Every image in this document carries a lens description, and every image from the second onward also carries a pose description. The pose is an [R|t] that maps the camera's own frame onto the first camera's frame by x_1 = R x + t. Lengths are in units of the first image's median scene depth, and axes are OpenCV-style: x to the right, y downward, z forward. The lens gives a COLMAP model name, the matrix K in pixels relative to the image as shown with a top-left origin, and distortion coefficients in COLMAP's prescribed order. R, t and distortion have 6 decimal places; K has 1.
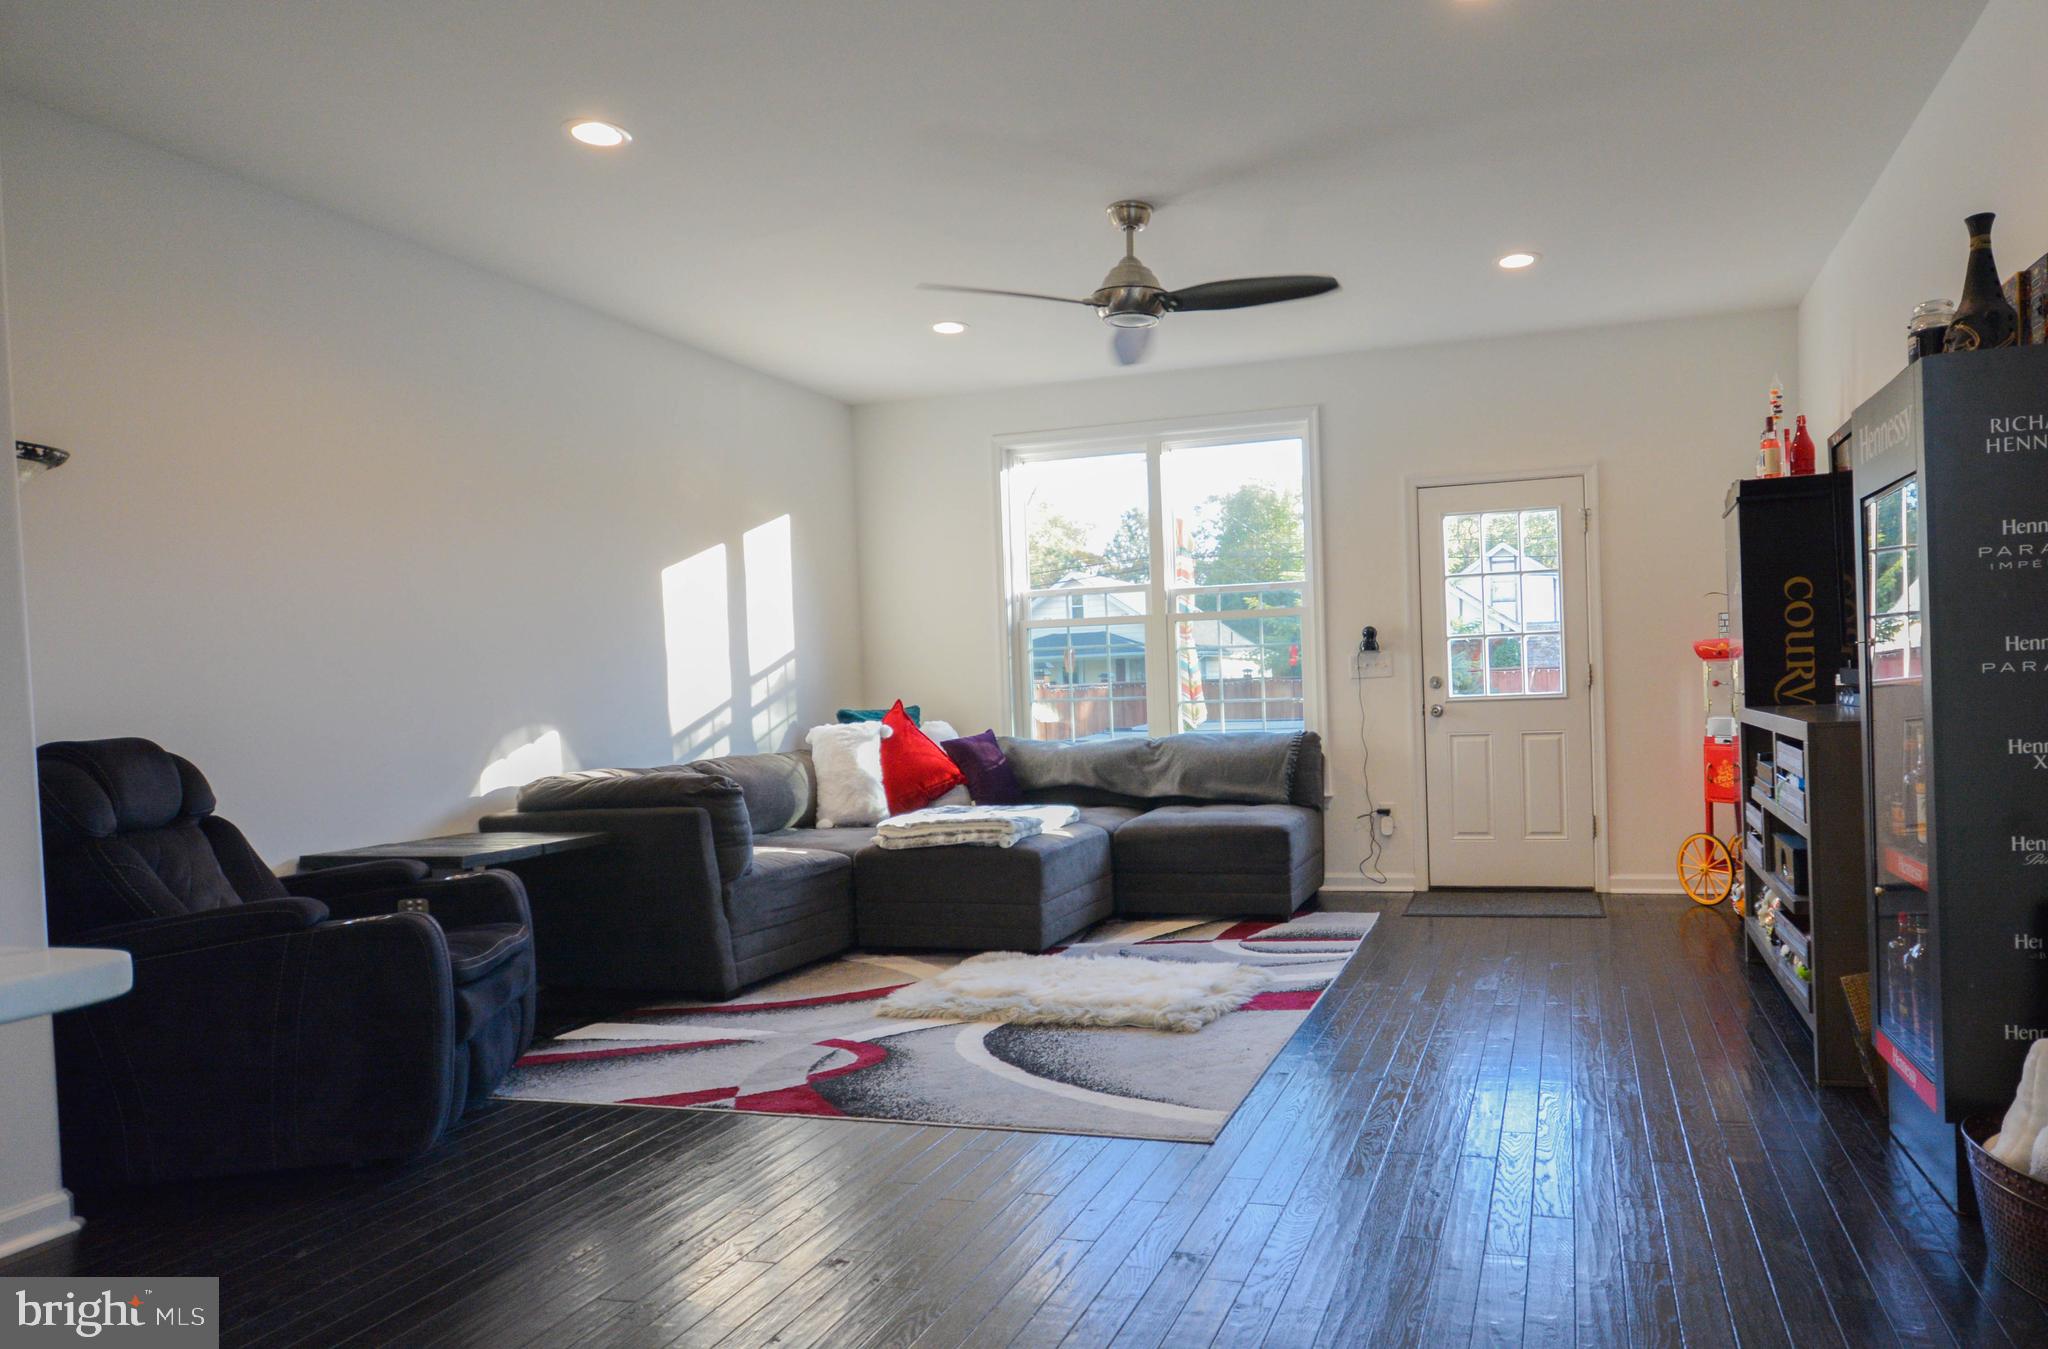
lens RADIAL K [[1290.6, 0, 1203.1], [0, 1290.6, 724.9], [0, 0, 1]] dist [-0.010122, 0.000734]
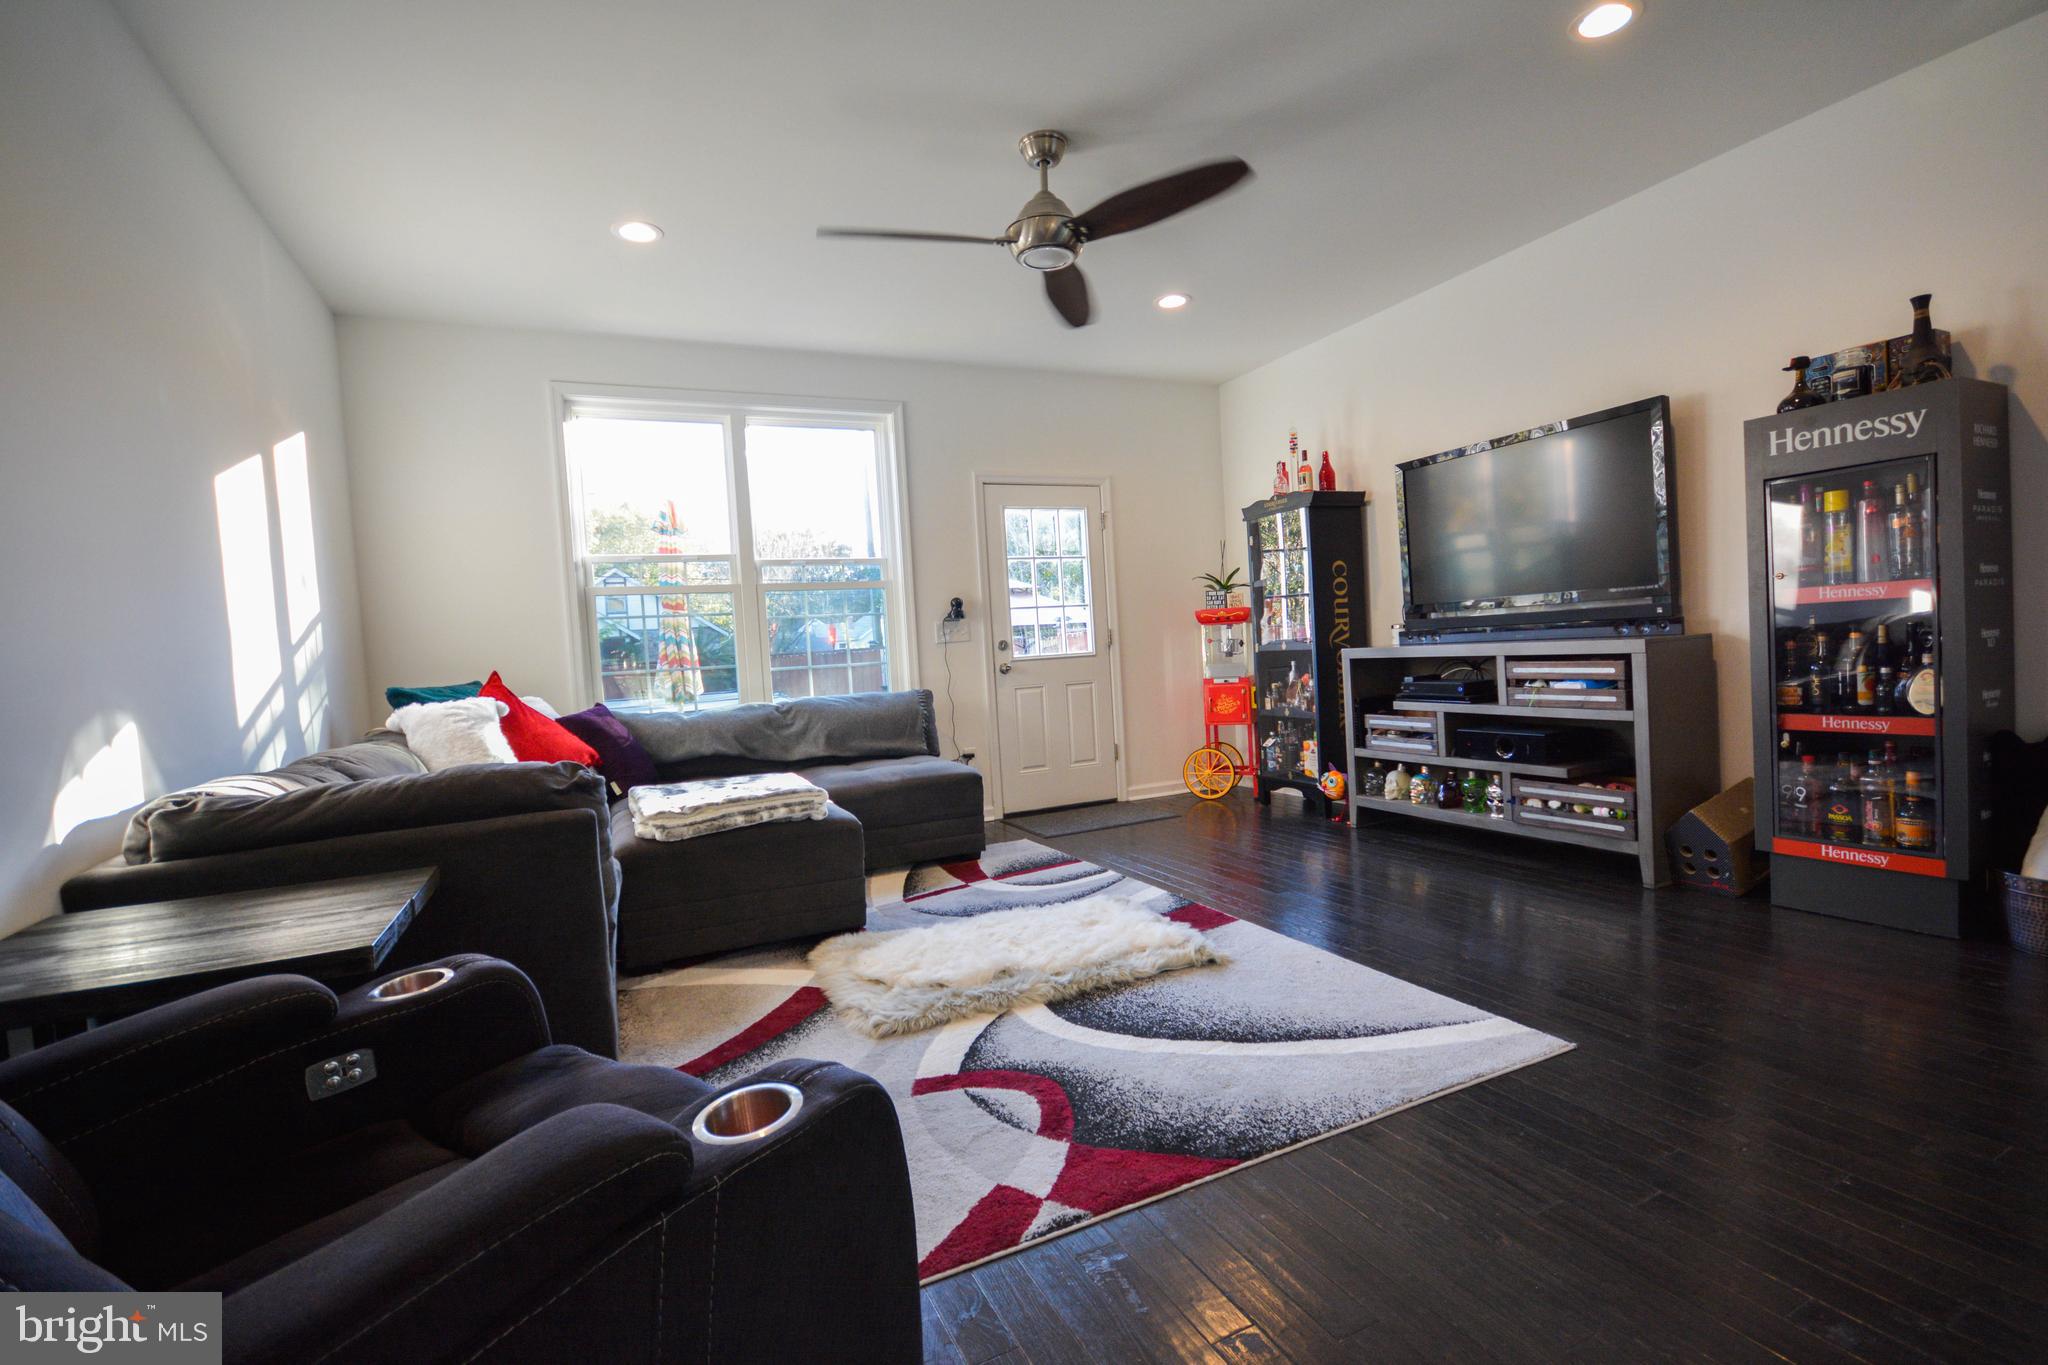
lens RADIAL K [[909.7, 0, 1013.4], [0, 909.7, 694.0], [0, 0, 1]] dist [-0.013018, -0.000803]
pose [[0.764097, -0.041813, 0.643745, -0.395637], [0.050399, 0.998716, 0.005047, 0.009741], [-0.643129, 0.028588, 0.765224, 0.370531]]
